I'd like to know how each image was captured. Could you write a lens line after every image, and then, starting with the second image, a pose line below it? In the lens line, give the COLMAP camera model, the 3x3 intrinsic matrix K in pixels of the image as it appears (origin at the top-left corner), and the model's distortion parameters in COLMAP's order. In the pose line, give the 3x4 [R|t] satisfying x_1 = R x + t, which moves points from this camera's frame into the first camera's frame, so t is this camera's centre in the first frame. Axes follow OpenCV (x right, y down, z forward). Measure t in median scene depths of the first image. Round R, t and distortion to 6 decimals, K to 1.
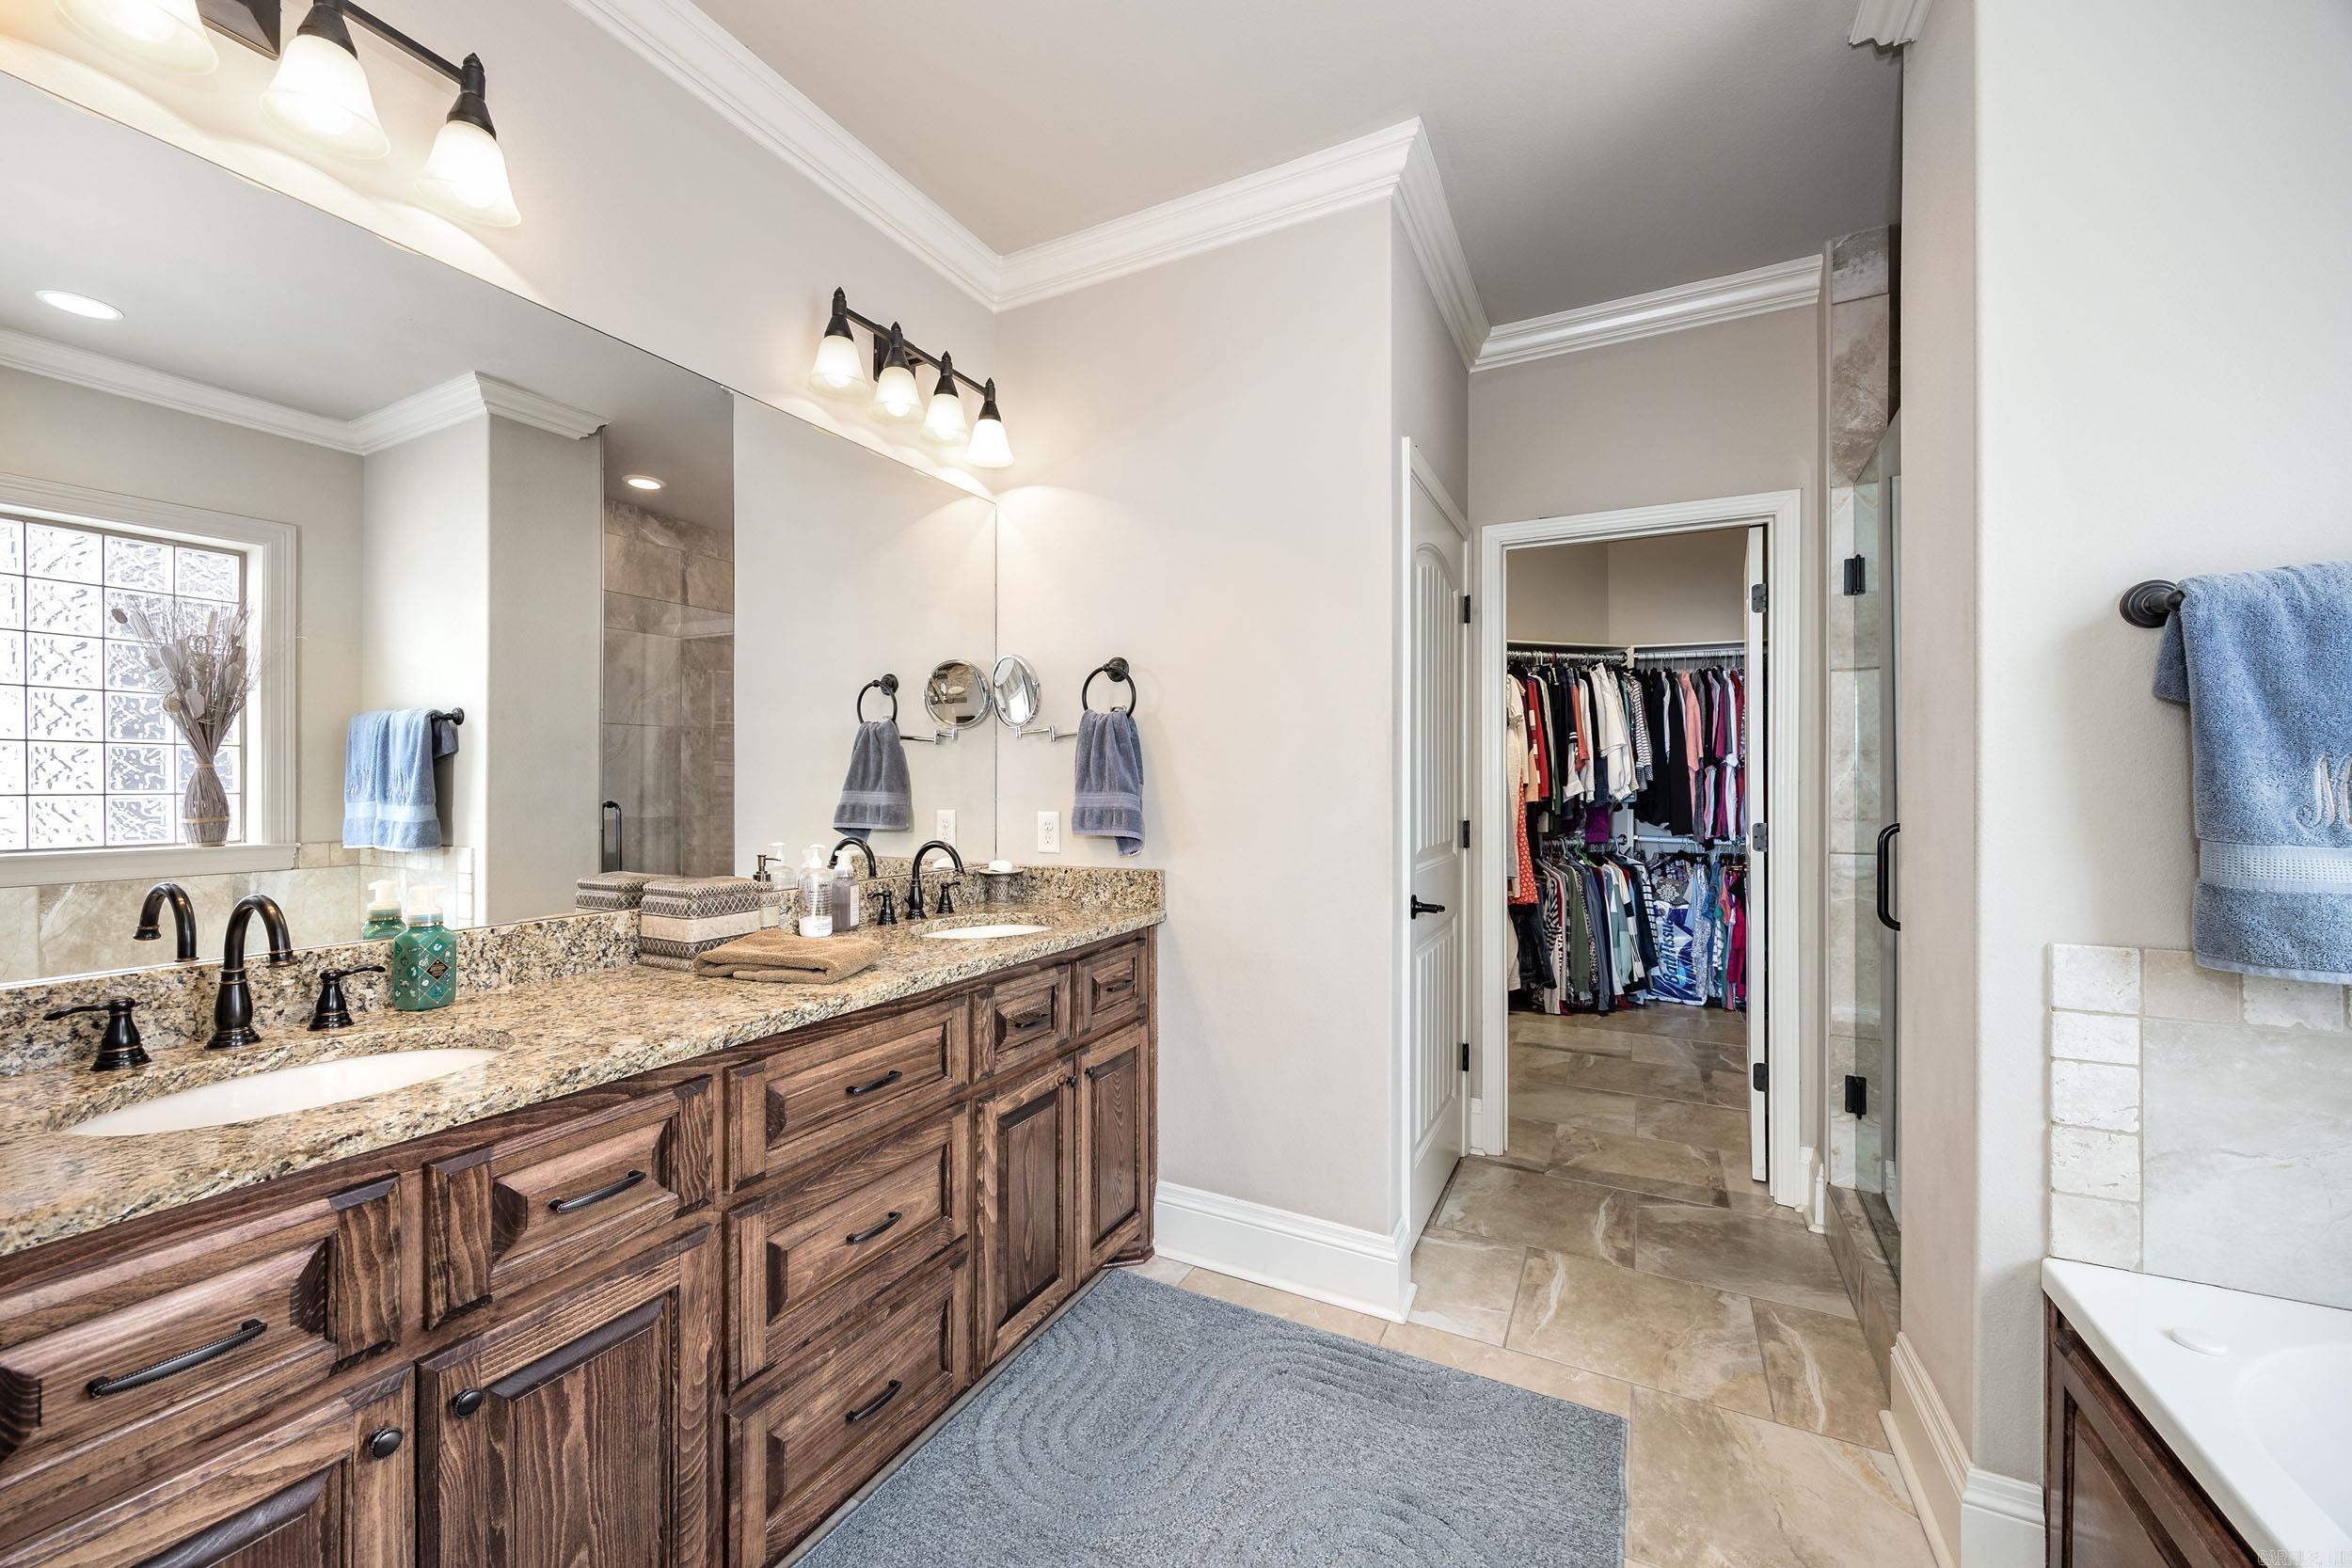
lens RADIAL K [[948.6, 0, 1152.8], [0, 948.6, 780.5], [0, 0, 1]] dist [0.002444, 0.000266]
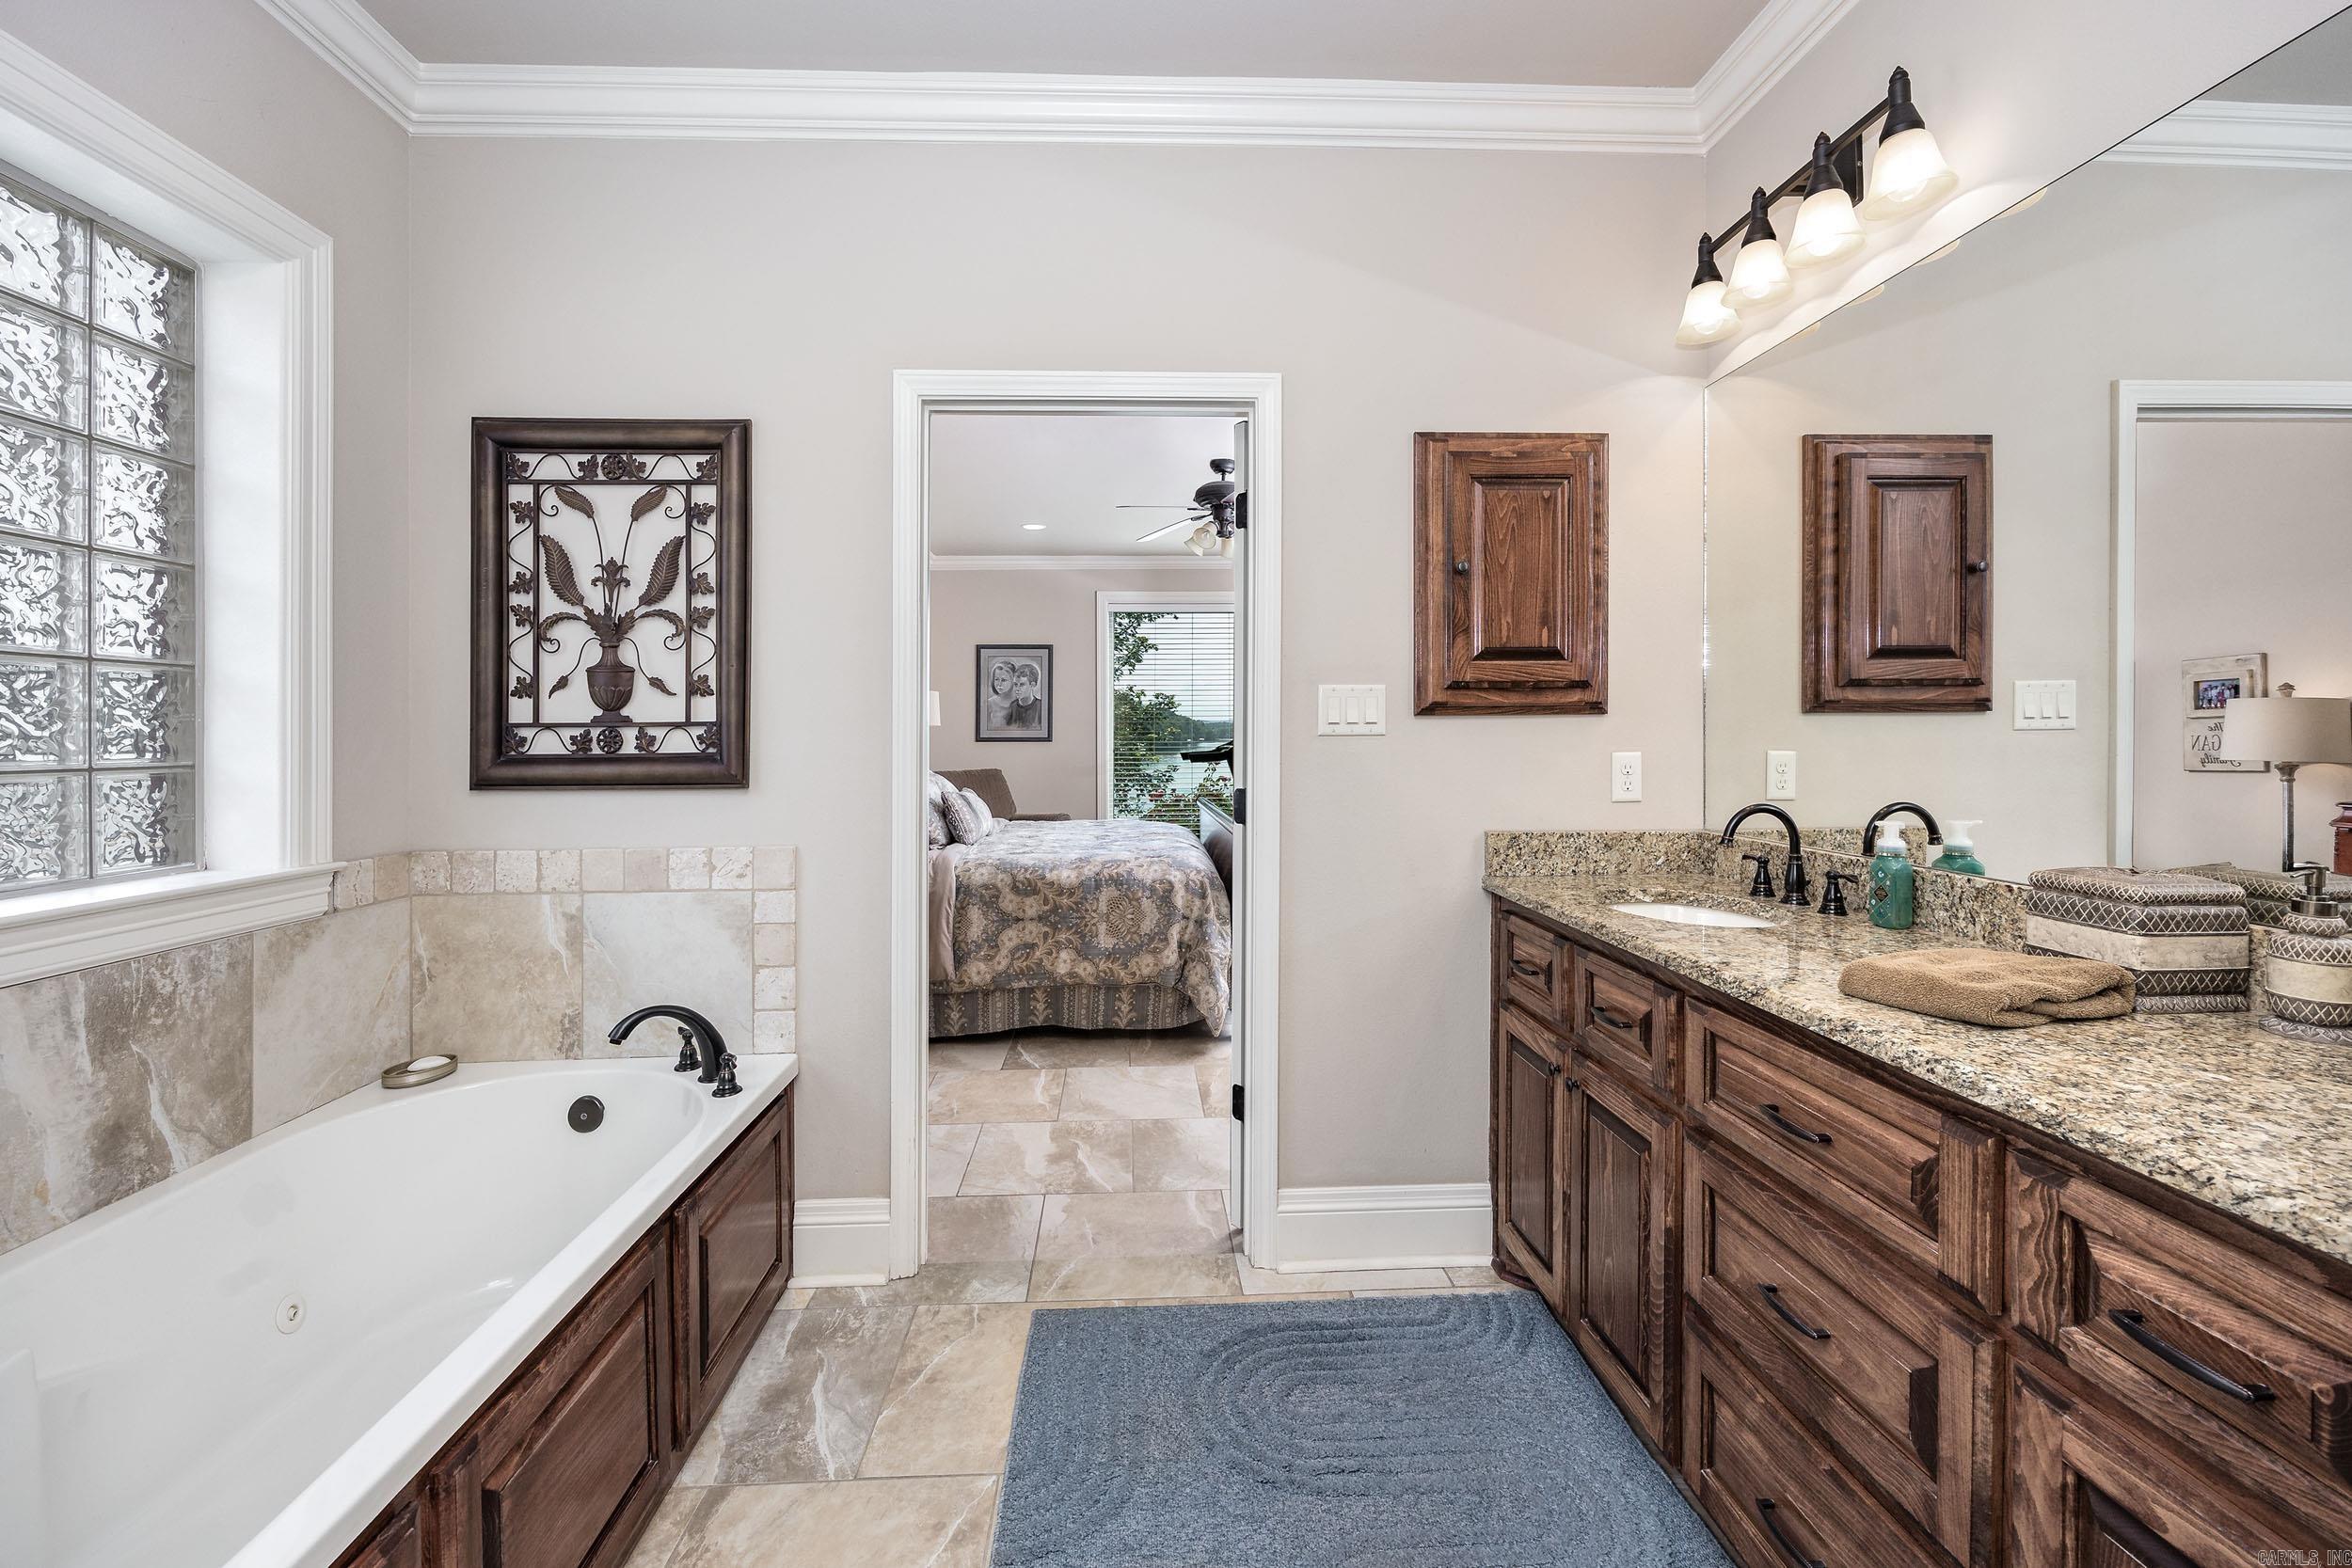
lens RADIAL K [[1019.3, 0, 1165.6], [0, 1019.3, 736.1], [0, 0, 1]] dist [-0.002836, 0.000057]
pose [[-0.868101, 0.002133, -0.496383, 0.587671], [0.001292, 0.999997, 0.002038, 0.001590], [0.496386, 0.001128, -0.868101, 1.540358]]
